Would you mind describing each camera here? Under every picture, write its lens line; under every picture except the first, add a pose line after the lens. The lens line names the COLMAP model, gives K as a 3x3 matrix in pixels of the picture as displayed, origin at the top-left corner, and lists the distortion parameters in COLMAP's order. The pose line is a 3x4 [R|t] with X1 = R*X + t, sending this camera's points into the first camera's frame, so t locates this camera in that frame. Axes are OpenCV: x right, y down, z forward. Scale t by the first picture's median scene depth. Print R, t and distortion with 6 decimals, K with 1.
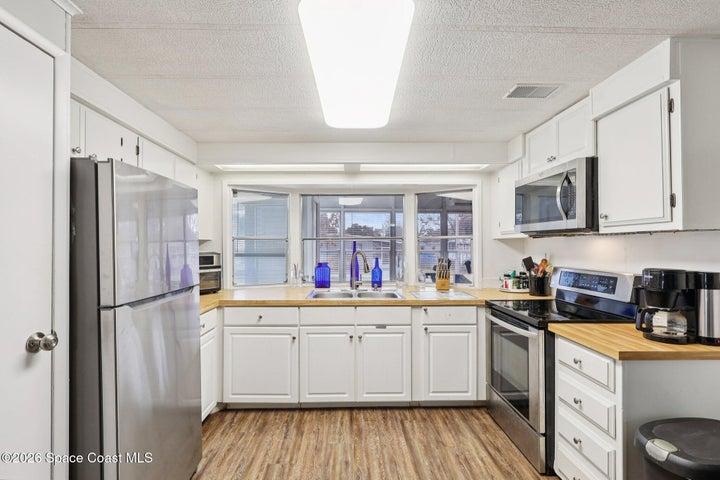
lens RADIAL K [[334.1, 0, 360.0], [0, 334.1, 240.0], [0, 0, 1]] dist [-0.000893, 0.000766]
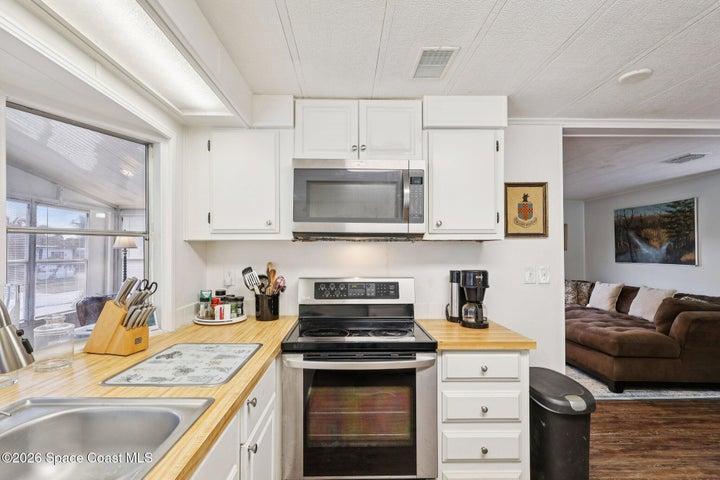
lens RADIAL K [[335.2, 0, 352.5], [0, 335.2, 246.4], [0, 0, 1]] dist [-0.002275, -0.000363]
pose [[0.013215, 0.024132, 0.999621, -0.290604], [-0.018080, 0.999551, -0.023892, 0.026302], [-0.999749, -0.017757, 0.013645, 1.123037]]
